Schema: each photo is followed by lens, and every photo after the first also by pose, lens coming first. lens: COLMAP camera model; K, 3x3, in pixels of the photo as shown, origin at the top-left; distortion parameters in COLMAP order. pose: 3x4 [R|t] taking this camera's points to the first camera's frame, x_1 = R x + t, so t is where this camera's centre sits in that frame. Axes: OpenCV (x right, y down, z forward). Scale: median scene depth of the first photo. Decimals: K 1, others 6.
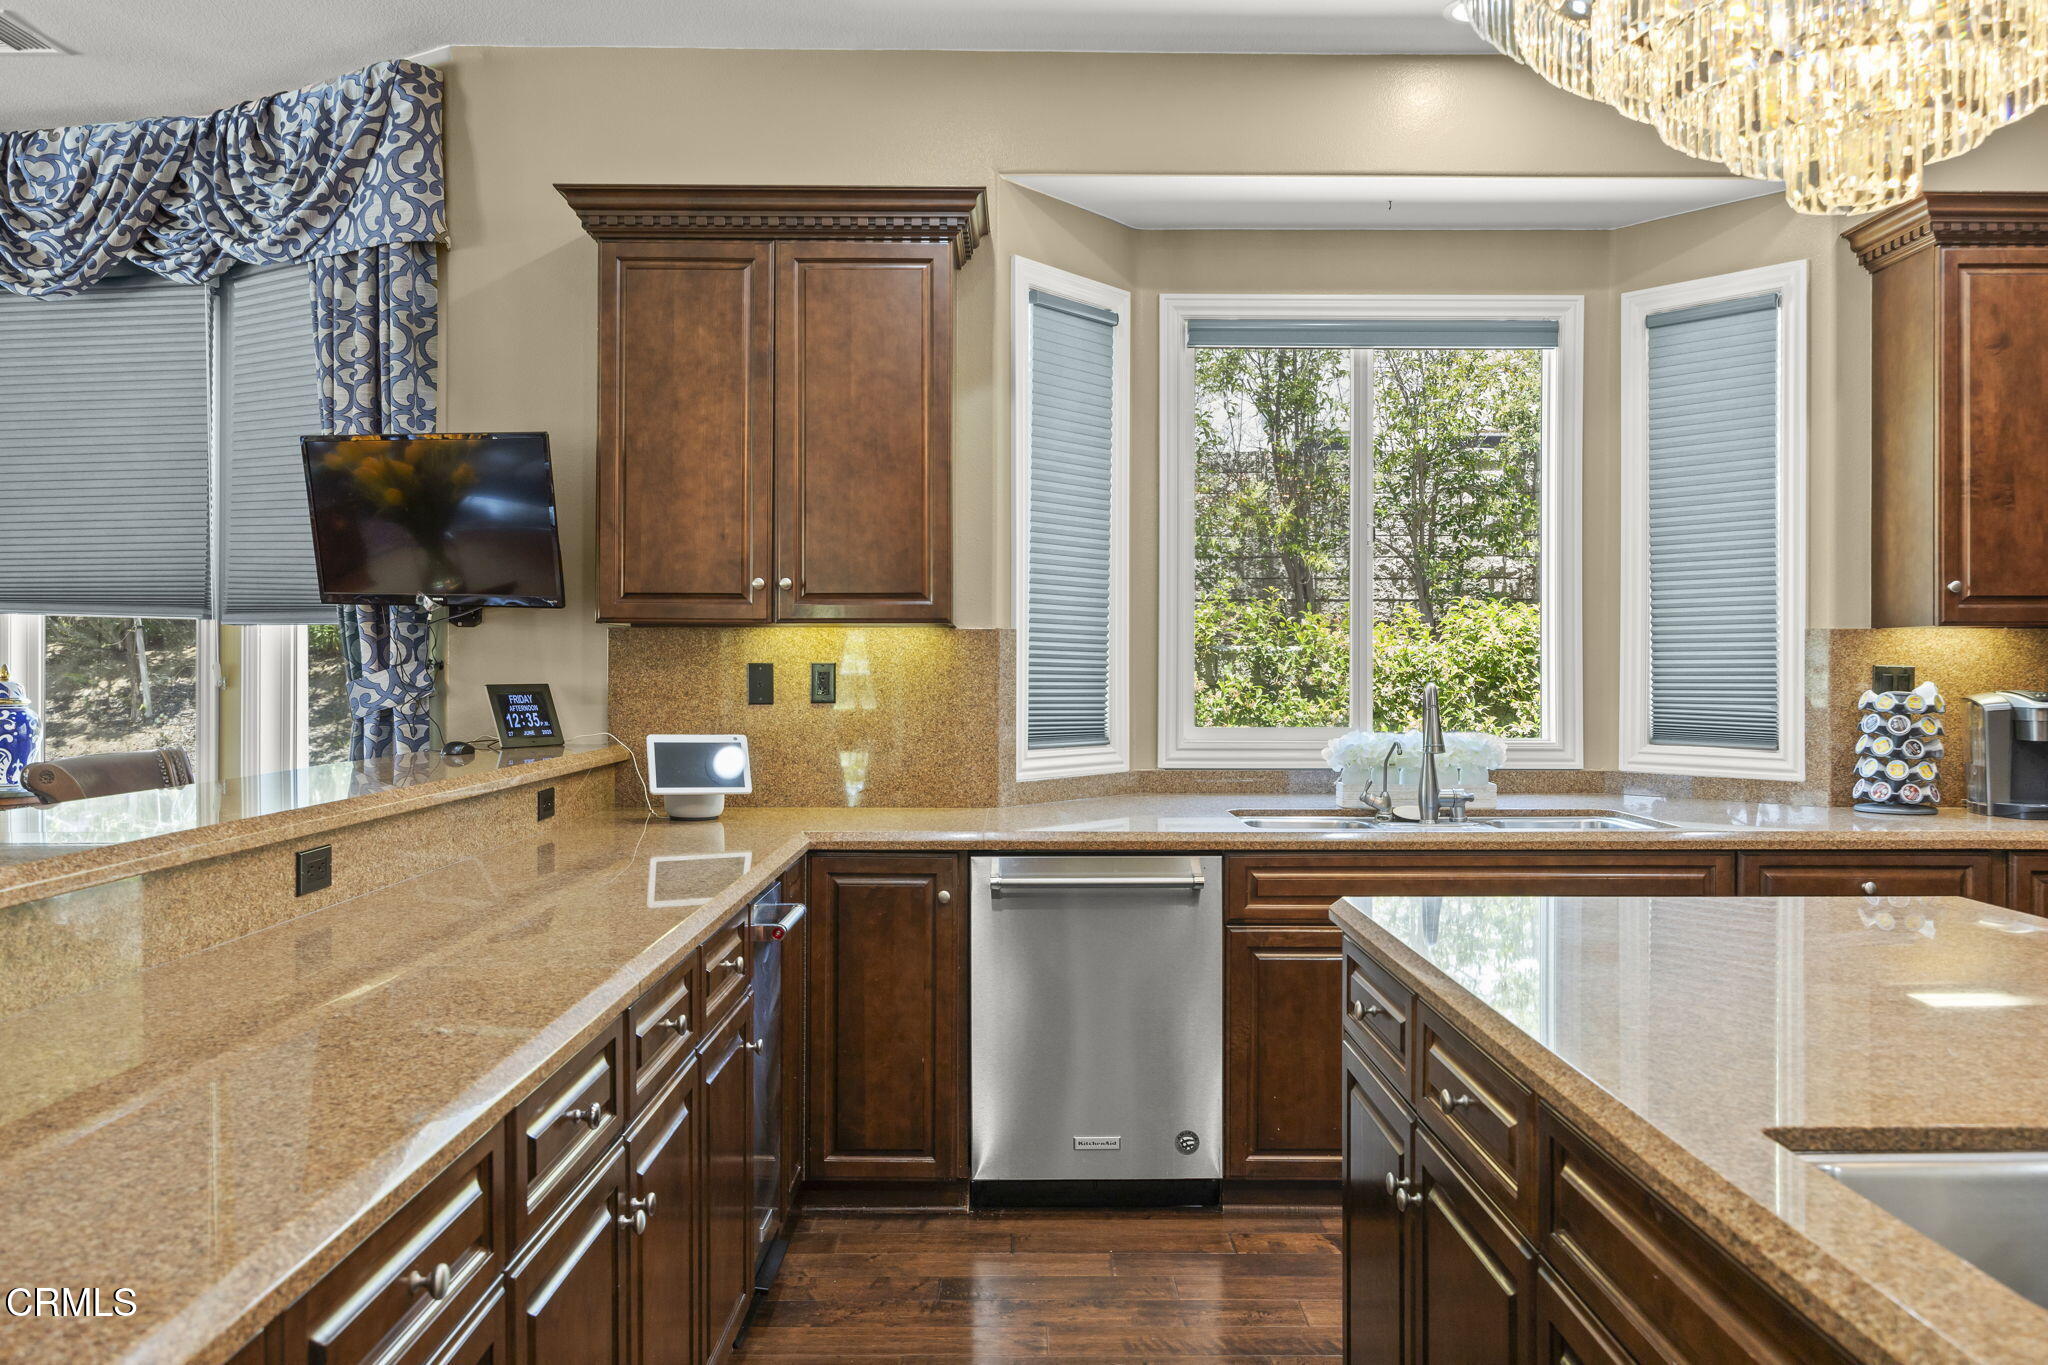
lens RADIAL K [[1600.1, 0, 1029.2], [0, 1600.1, 683.3], [0, 0, 1]] dist [-0.002613, 0.003961]
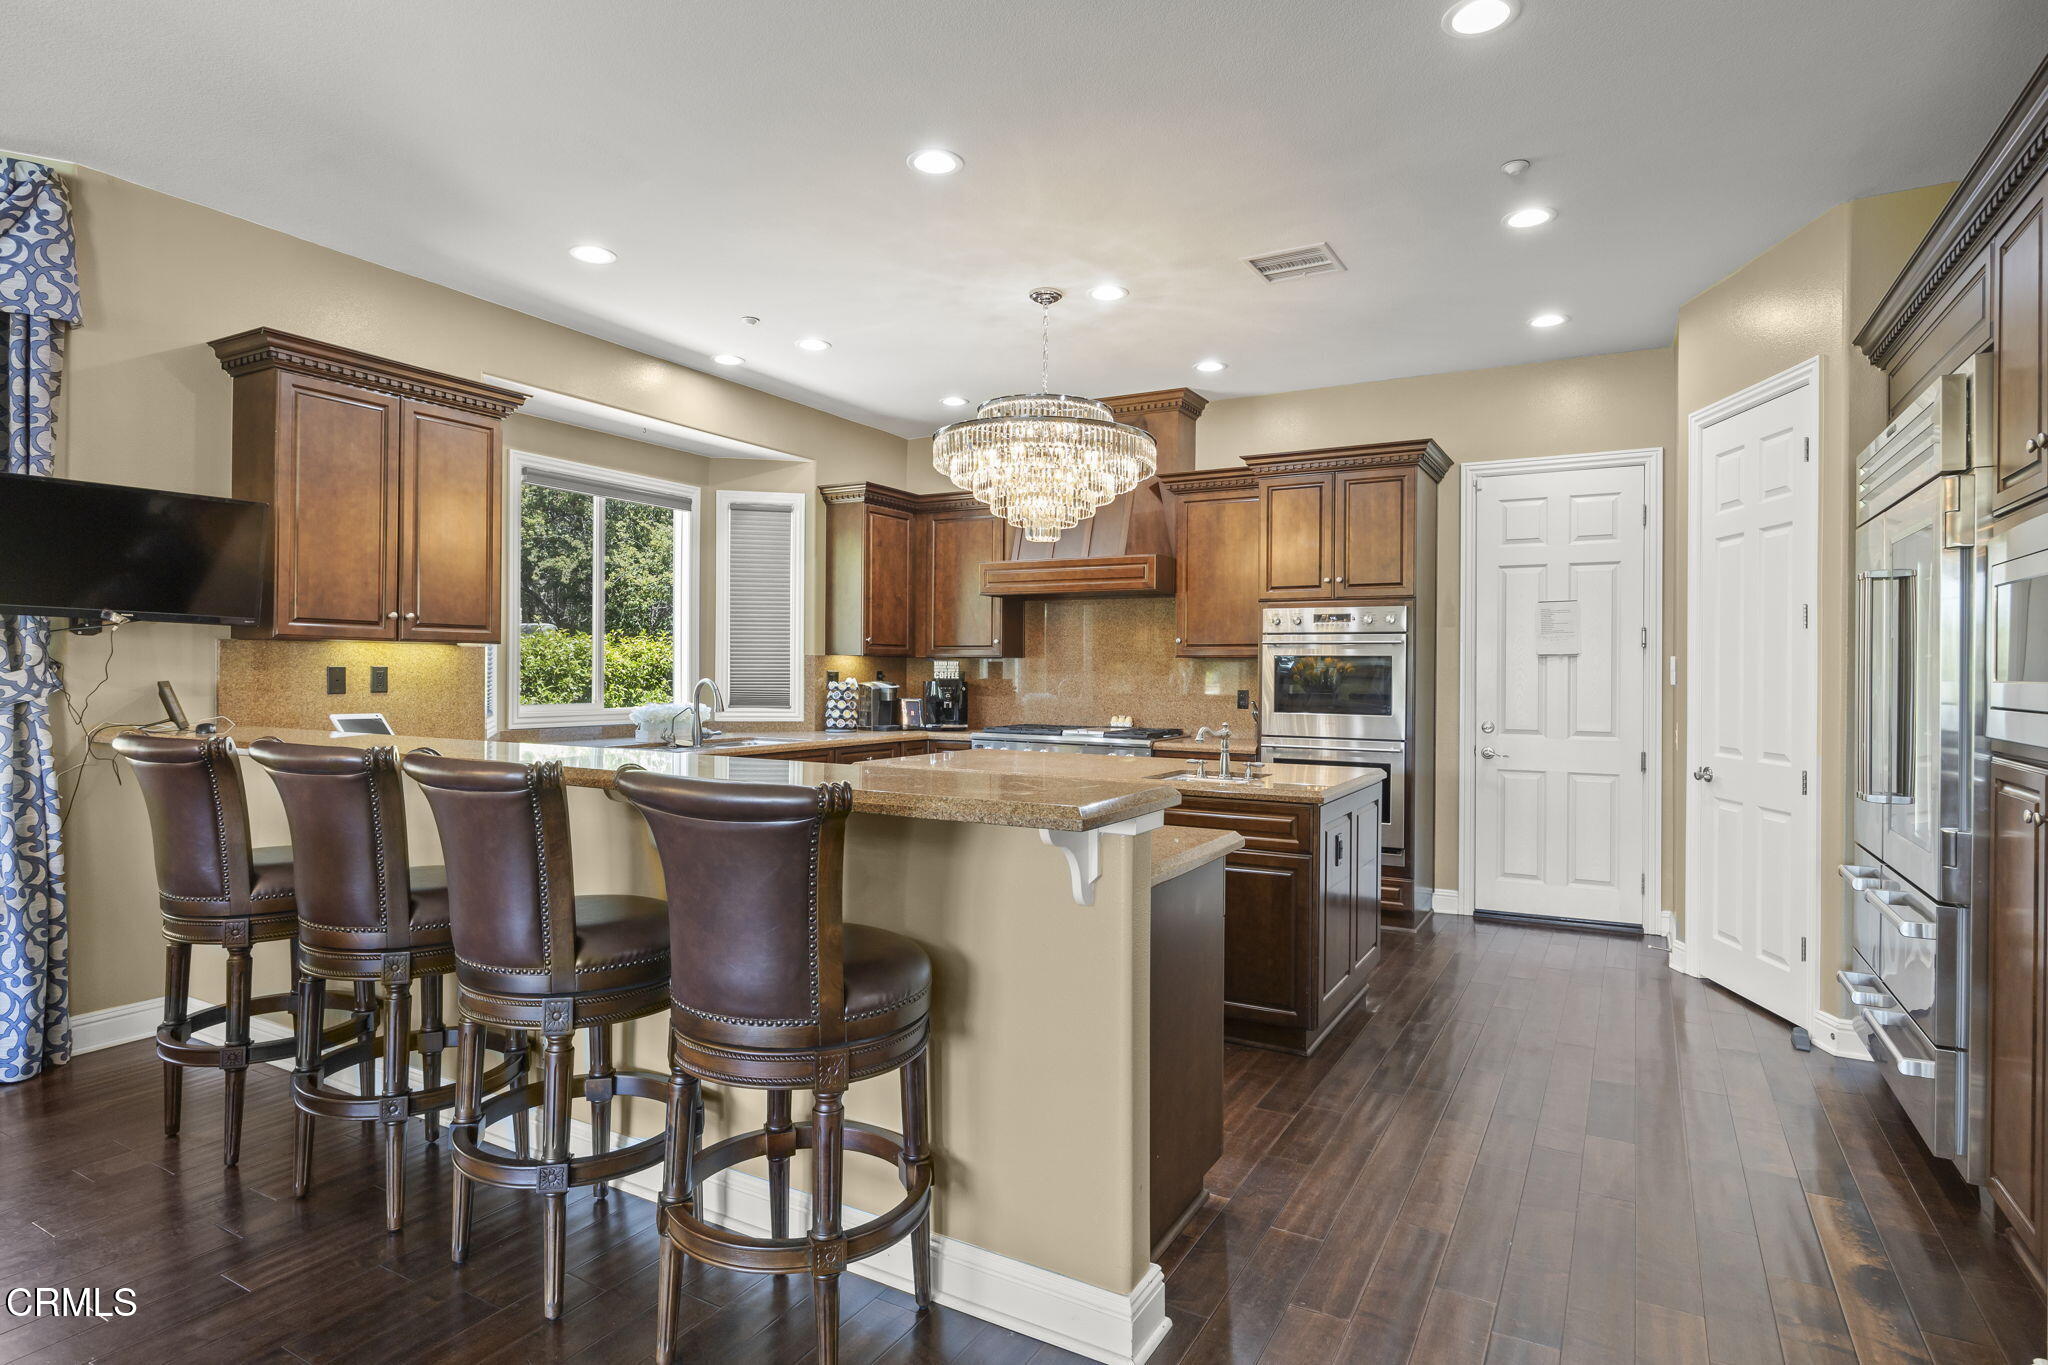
lens RADIAL K [[1072.8, 0, 1025.2], [0, 1072.8, 675.7], [0, 0, 1]] dist [-0.000138, -0.000273]
pose [[0.501494, 0.000308, 0.865161, -0.720203], [-0.002868, 0.999995, 0.001307, -0.006954], [-0.865156, -0.003137, 0.501492, -0.050828]]
